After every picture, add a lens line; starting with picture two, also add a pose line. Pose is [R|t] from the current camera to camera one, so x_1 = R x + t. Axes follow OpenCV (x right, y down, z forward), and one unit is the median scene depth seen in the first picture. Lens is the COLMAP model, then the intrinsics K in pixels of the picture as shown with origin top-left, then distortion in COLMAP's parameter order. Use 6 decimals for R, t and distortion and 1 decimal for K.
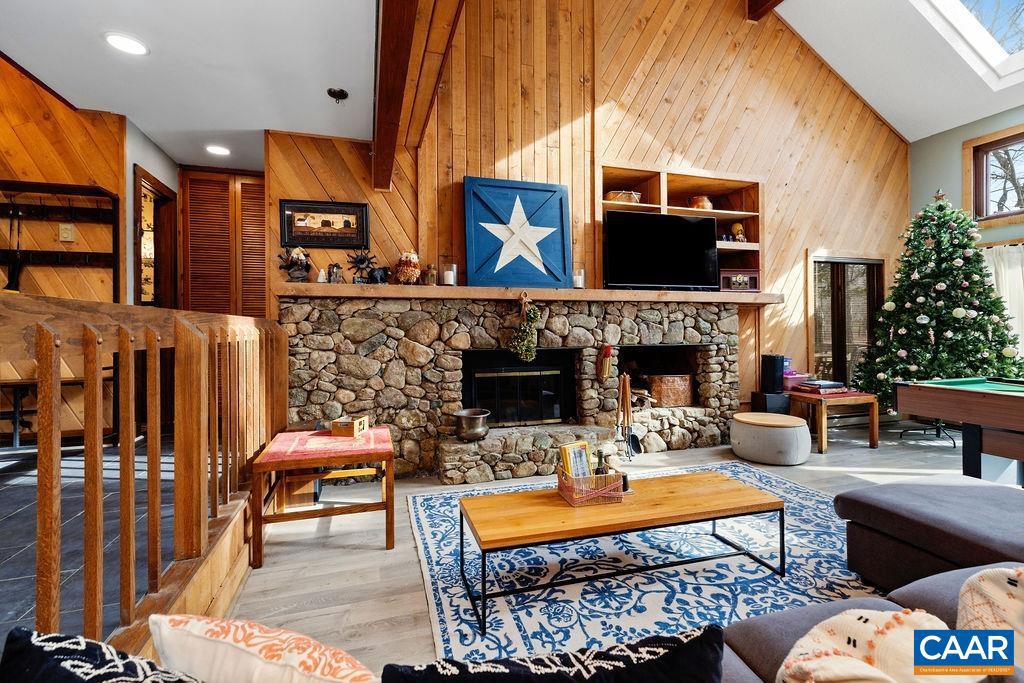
lens RADIAL K [[459.9, 0, 511.1], [0, 459.9, 325.4], [0, 0, 1]] dist [0.004175, -0.000121]
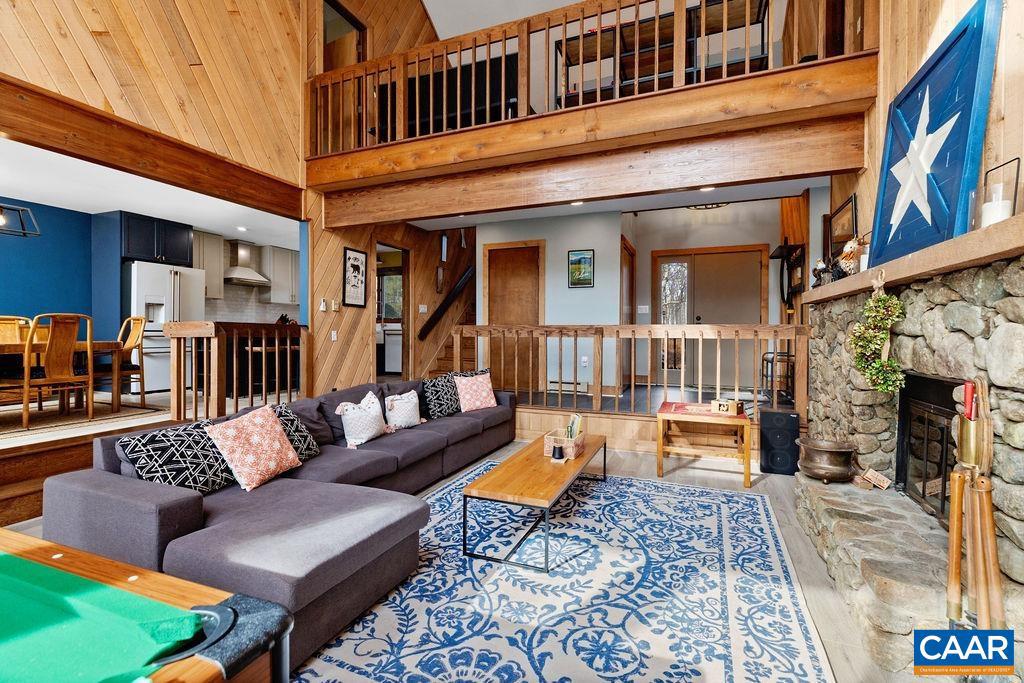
lens RADIAL K [[459.9, 0, 511.1], [0, 459.9, 325.4], [0, 0, 1]] dist [0.004175, -0.000121]
pose [[-0.636510, -0.003966, -0.771258, 0.718608], [0.006005, 0.999931, -0.010098, -0.001103], [0.771245, -0.011059, -0.636442, 0.938444]]
